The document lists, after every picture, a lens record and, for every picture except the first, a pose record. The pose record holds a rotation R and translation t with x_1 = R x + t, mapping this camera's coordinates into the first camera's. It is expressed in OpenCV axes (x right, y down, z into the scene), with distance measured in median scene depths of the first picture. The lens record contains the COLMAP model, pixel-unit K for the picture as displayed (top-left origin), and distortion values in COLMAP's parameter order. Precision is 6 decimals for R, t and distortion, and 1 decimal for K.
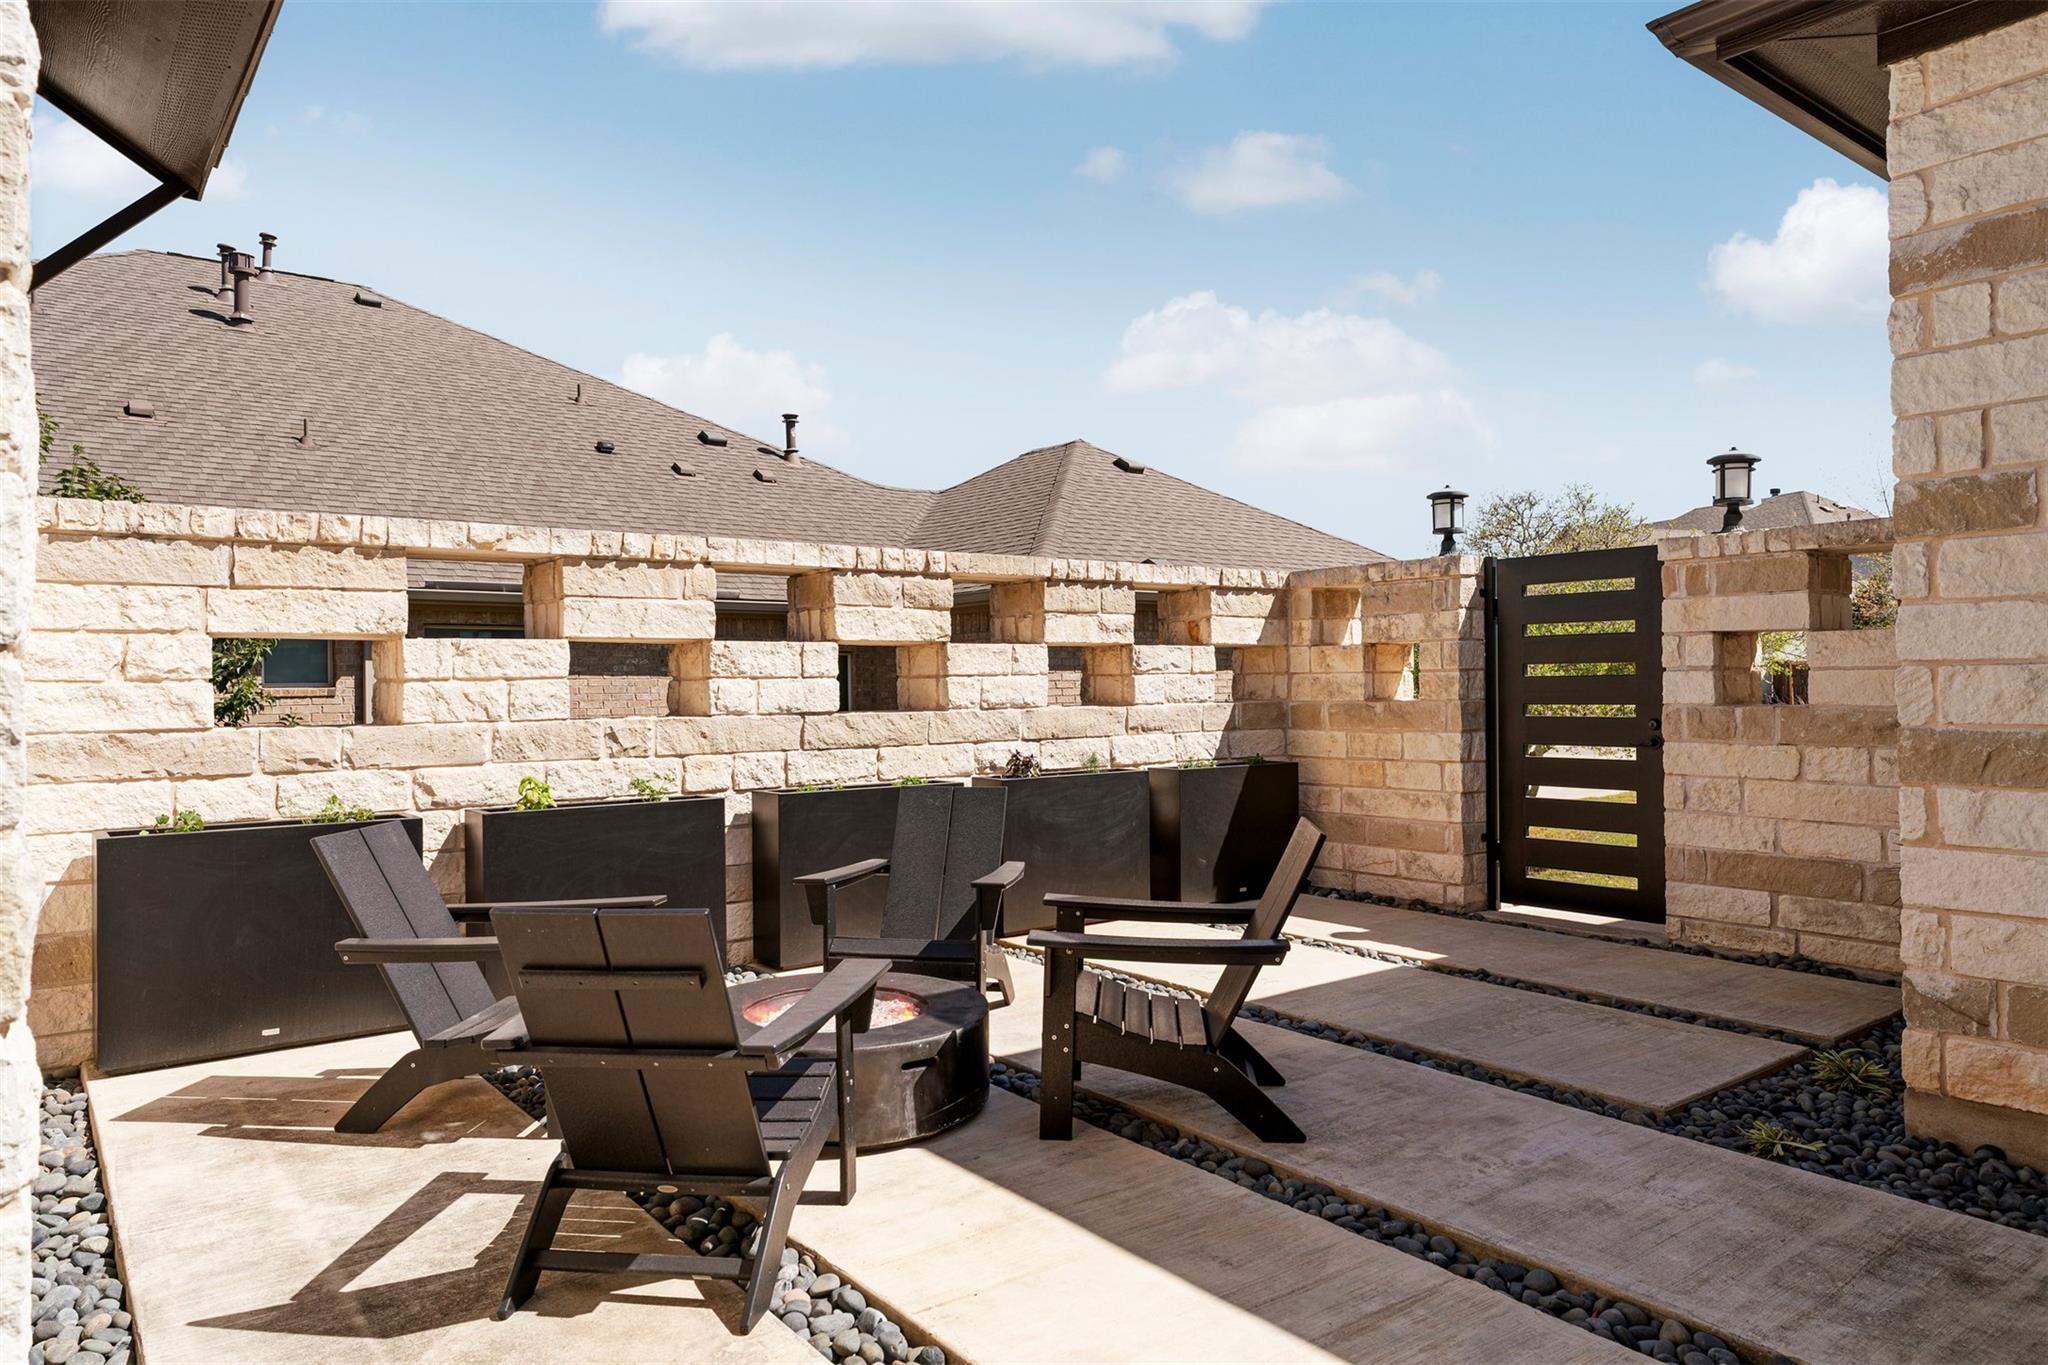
lens RADIAL K [[1303.4, 0, 1016.5], [0, 1303.4, 679.3], [0, 0, 1]] dist [0.005681, 0.001587]
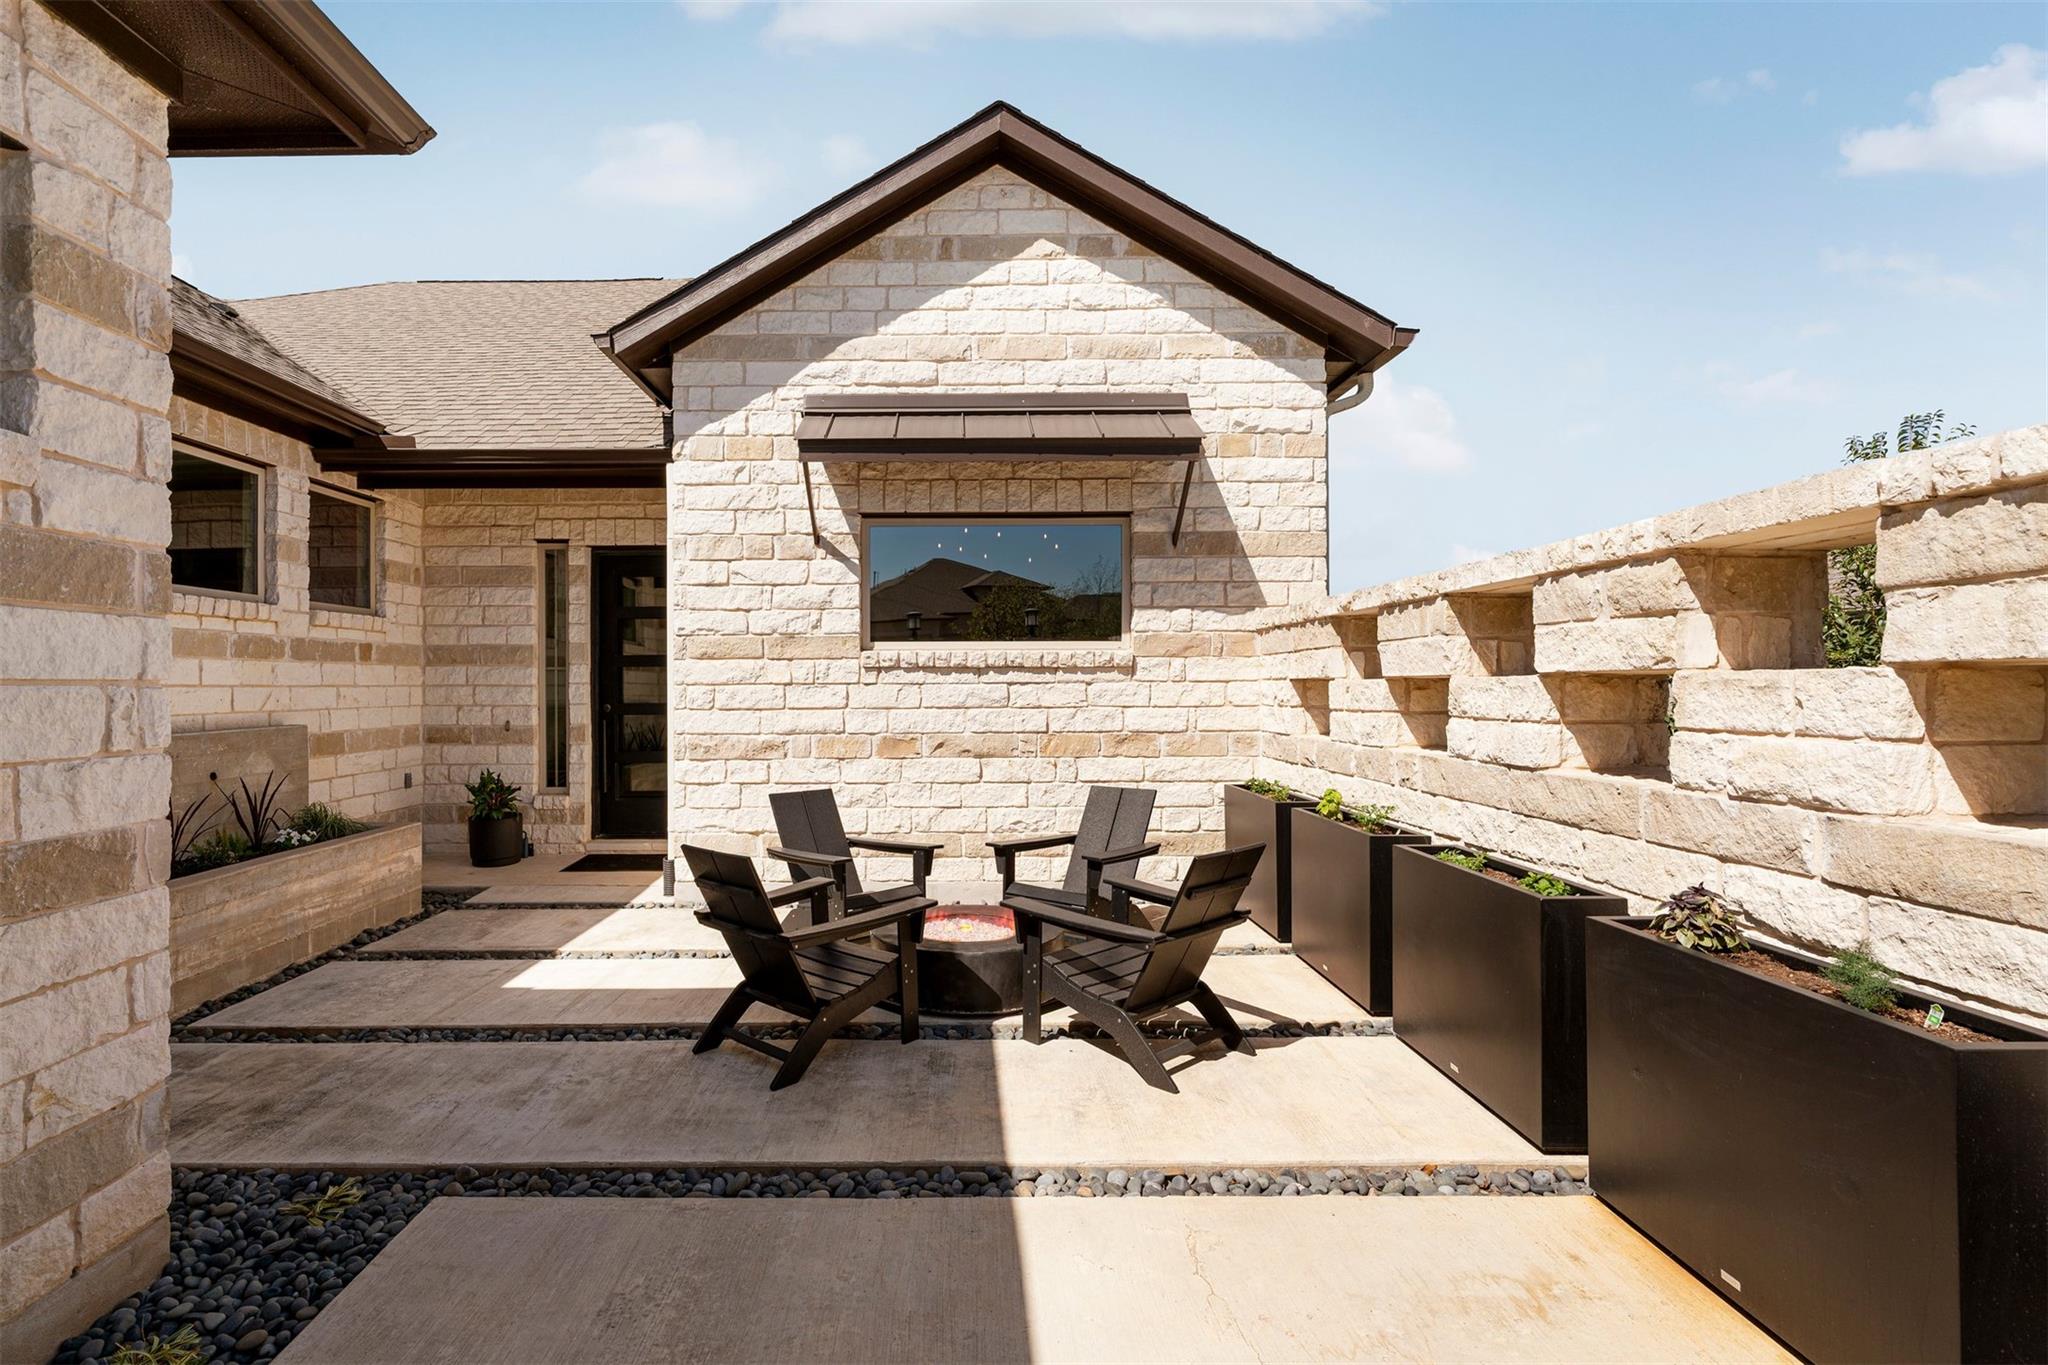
lens RADIAL K [[927.3, 0, 912.9], [0, 927.3, 686.3], [0, 0, 1]] dist [-0.009447, 0.003507]
pose [[-0.620784, 0.011870, -0.783892, 0.489465], [0.013598, 0.999898, 0.004373, -0.028935], [0.783864, -0.007945, -0.620882, 1.032040]]
